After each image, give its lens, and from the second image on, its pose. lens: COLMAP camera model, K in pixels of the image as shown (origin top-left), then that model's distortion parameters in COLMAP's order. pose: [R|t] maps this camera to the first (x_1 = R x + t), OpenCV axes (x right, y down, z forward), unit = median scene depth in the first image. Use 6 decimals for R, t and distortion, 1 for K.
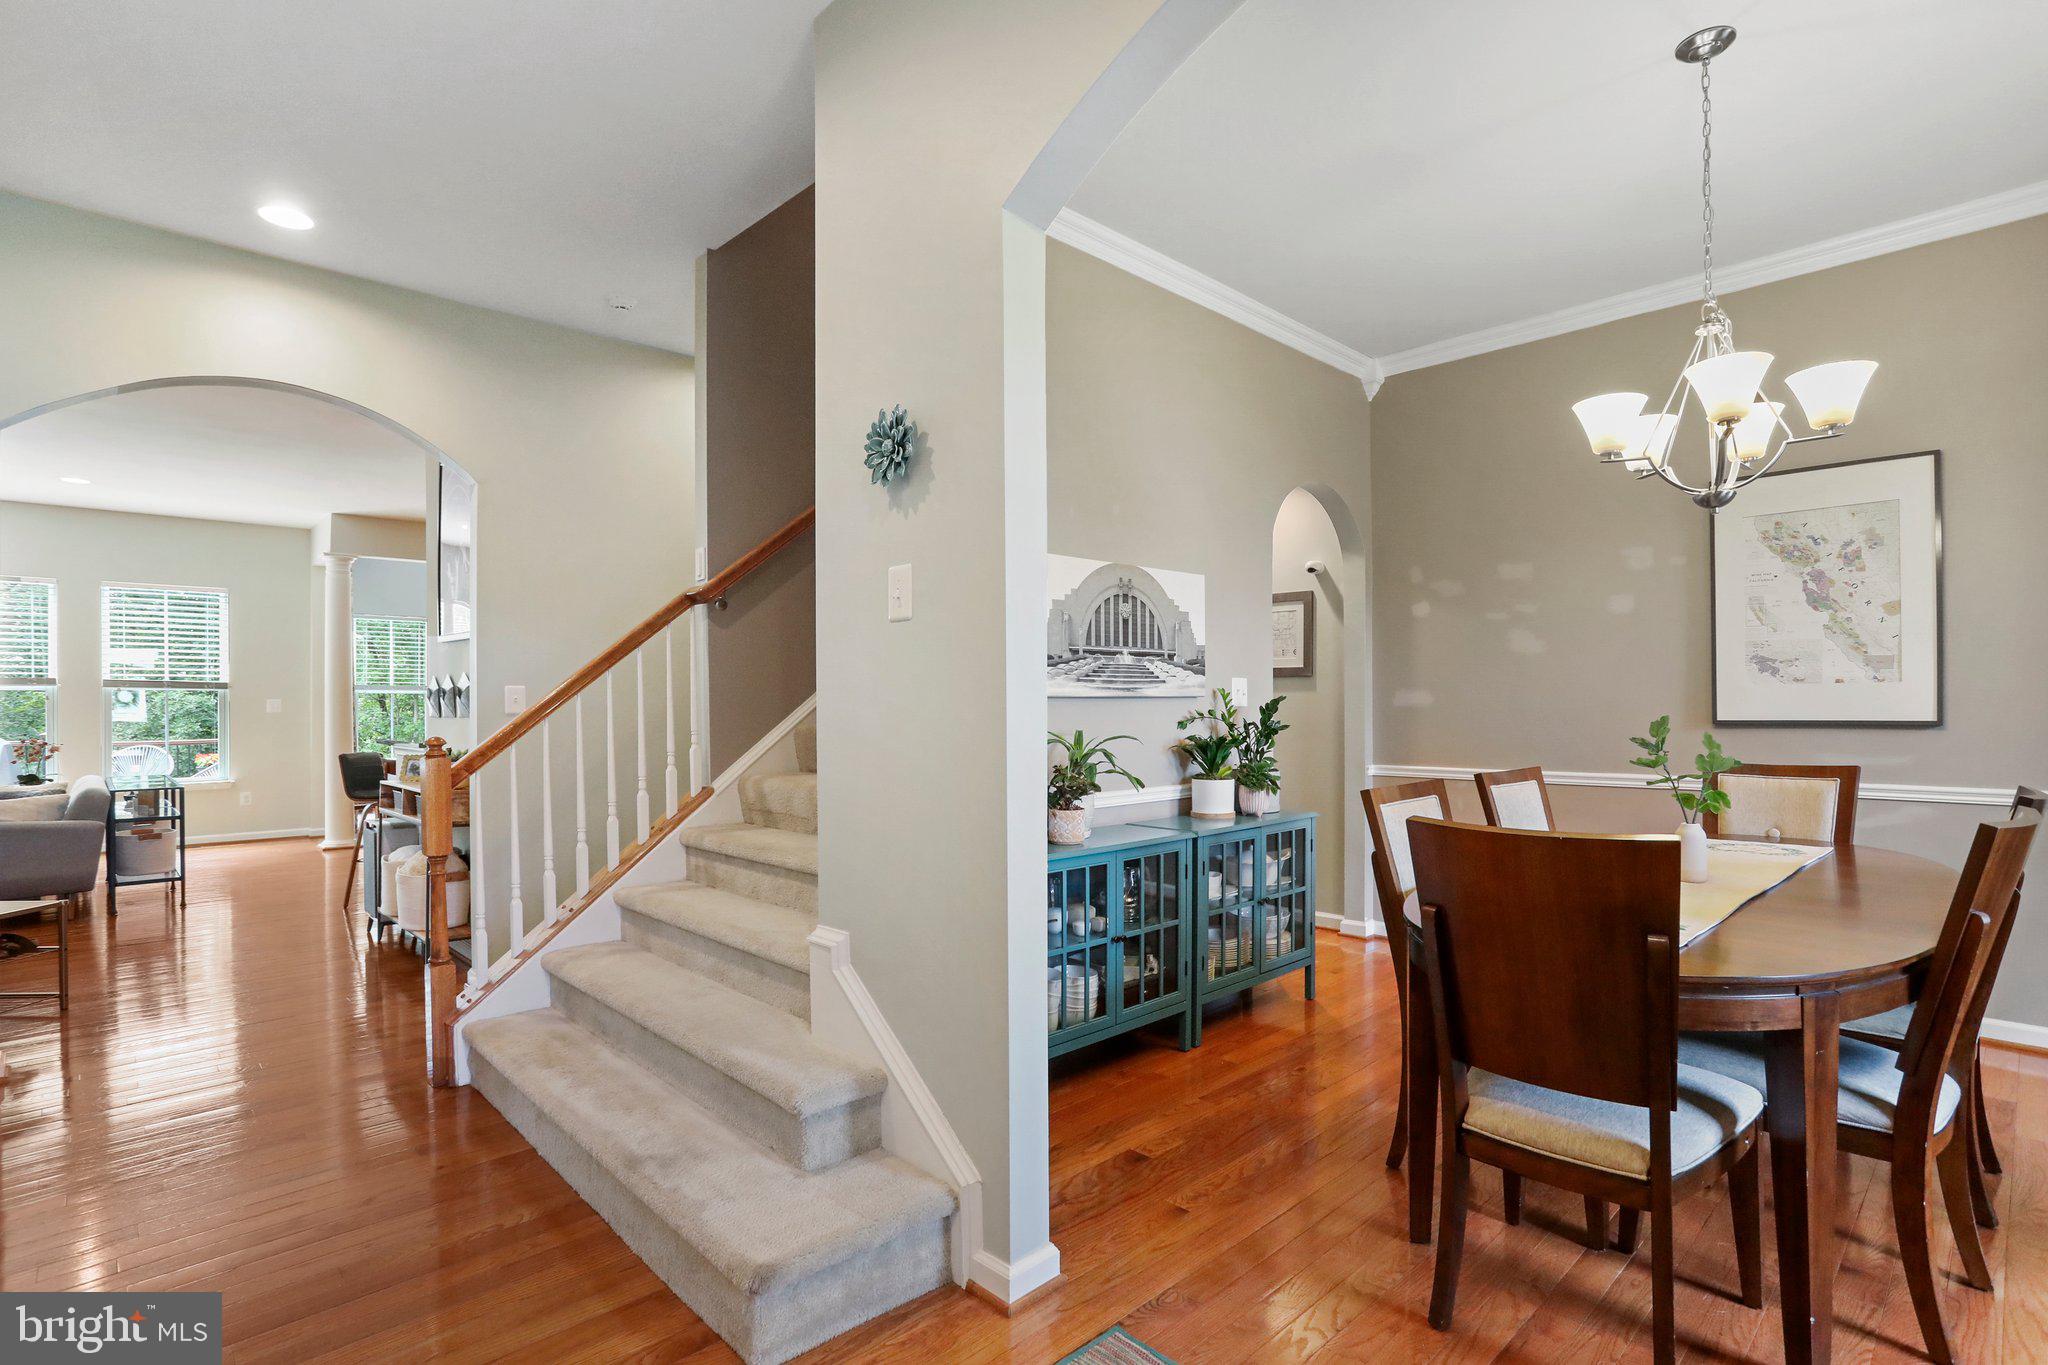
lens RADIAL K [[997.8, 0, 1023.0], [0, 997.8, 694.4], [0, 0, 1]] dist [-0.048077, 0.023089]
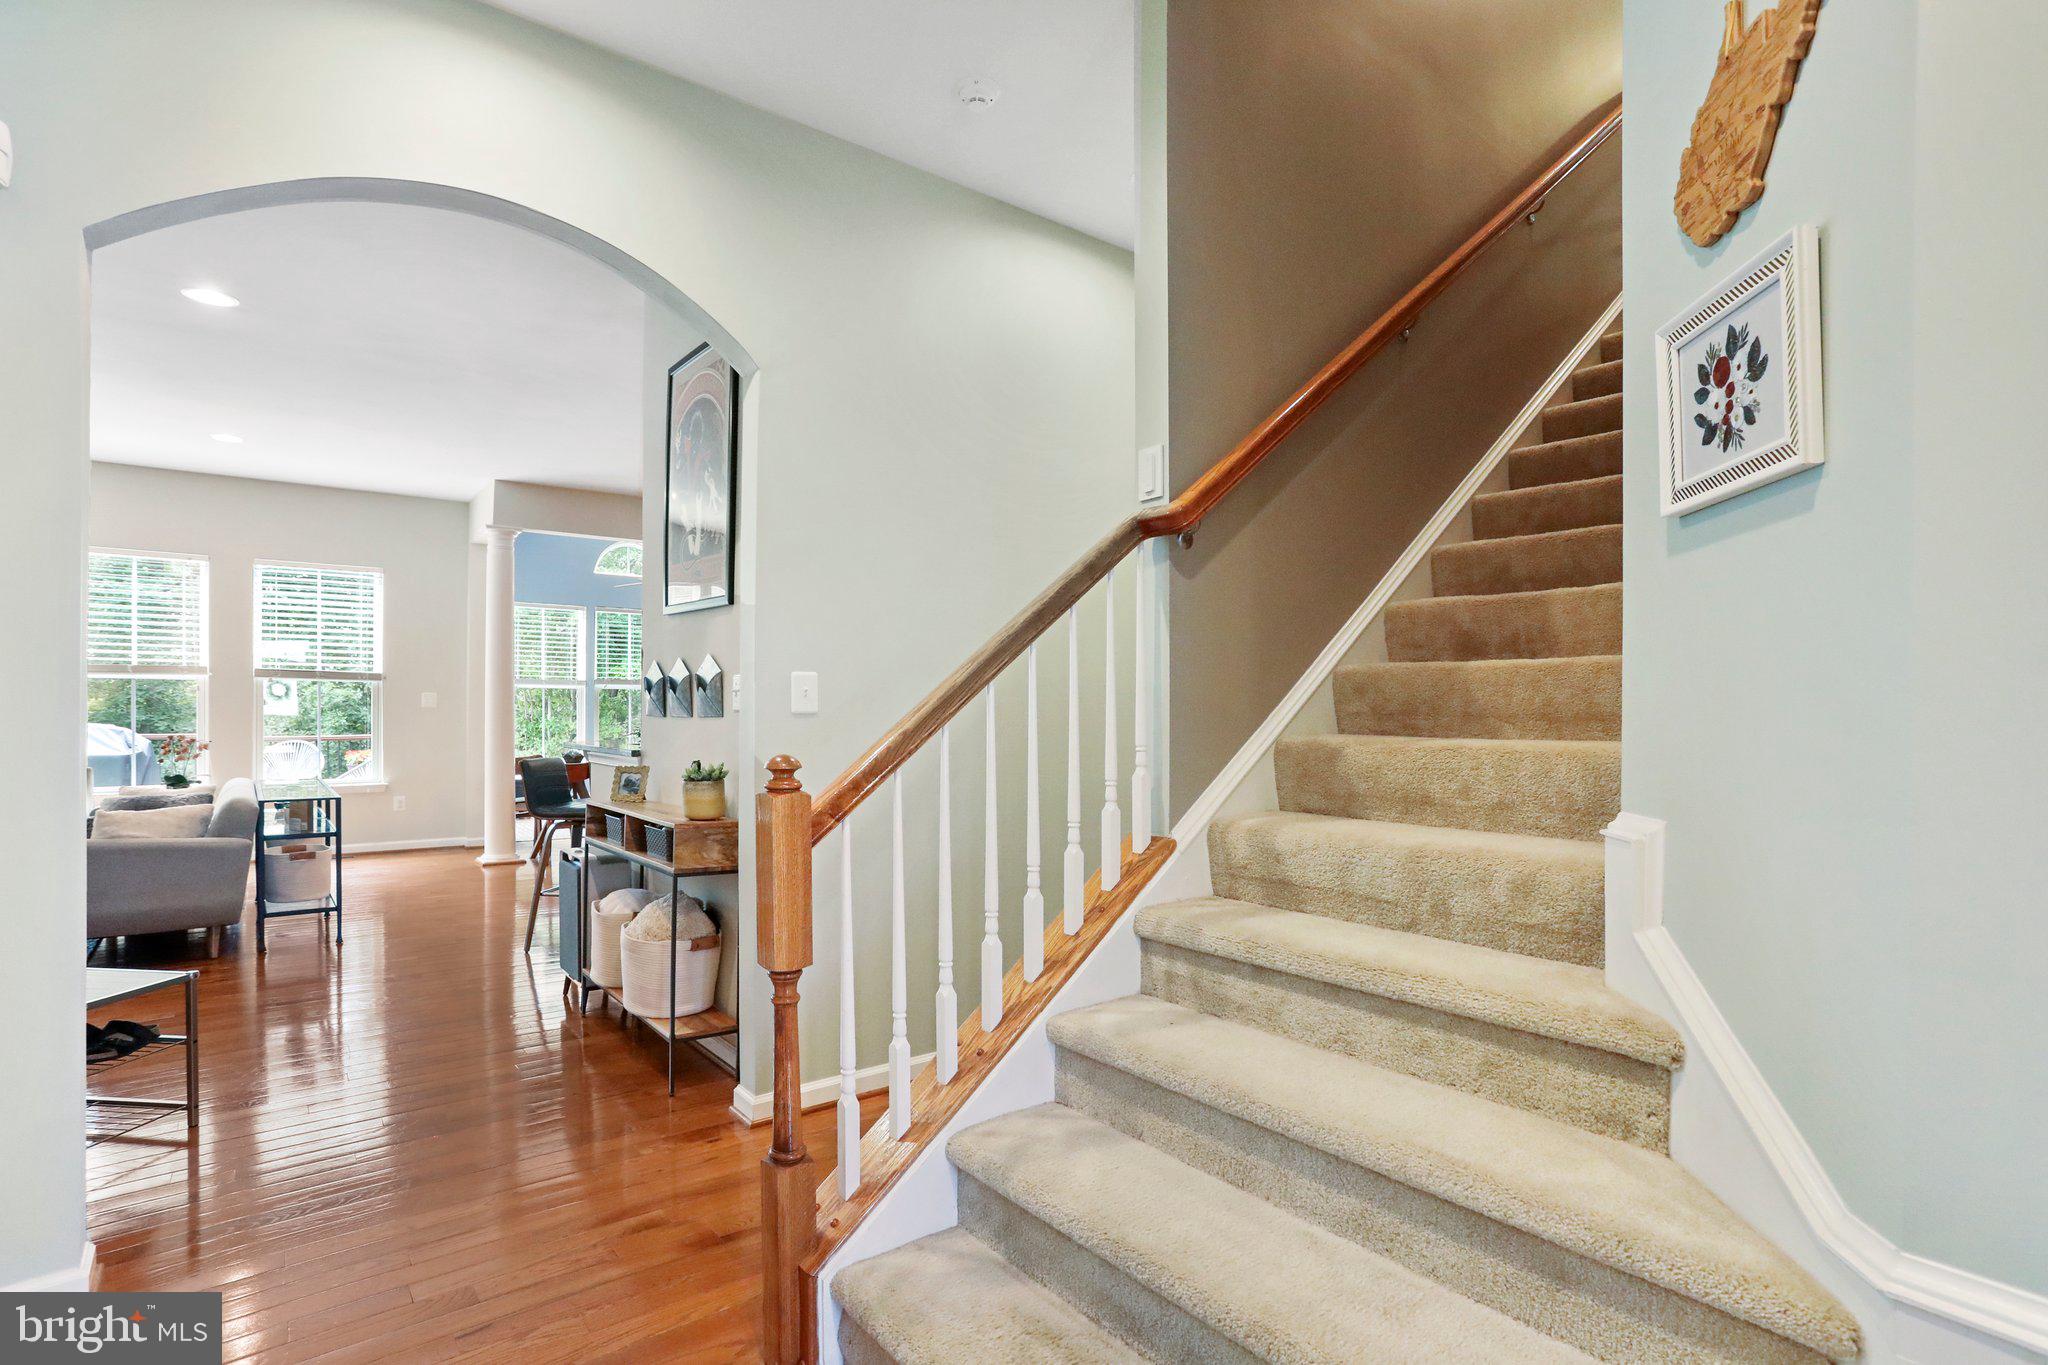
lens RADIAL K [[997.8, 0, 1016.7], [0, 997.8, 697.1], [0, 0, 1]] dist [-0.048077, 0.023089]
pose [[0.995140, 0.008116, -0.098137, -0.336115], [-0.007873, 0.999965, 0.002869, 0.005593], [0.098156, -0.002083, 0.995169, 0.369002]]
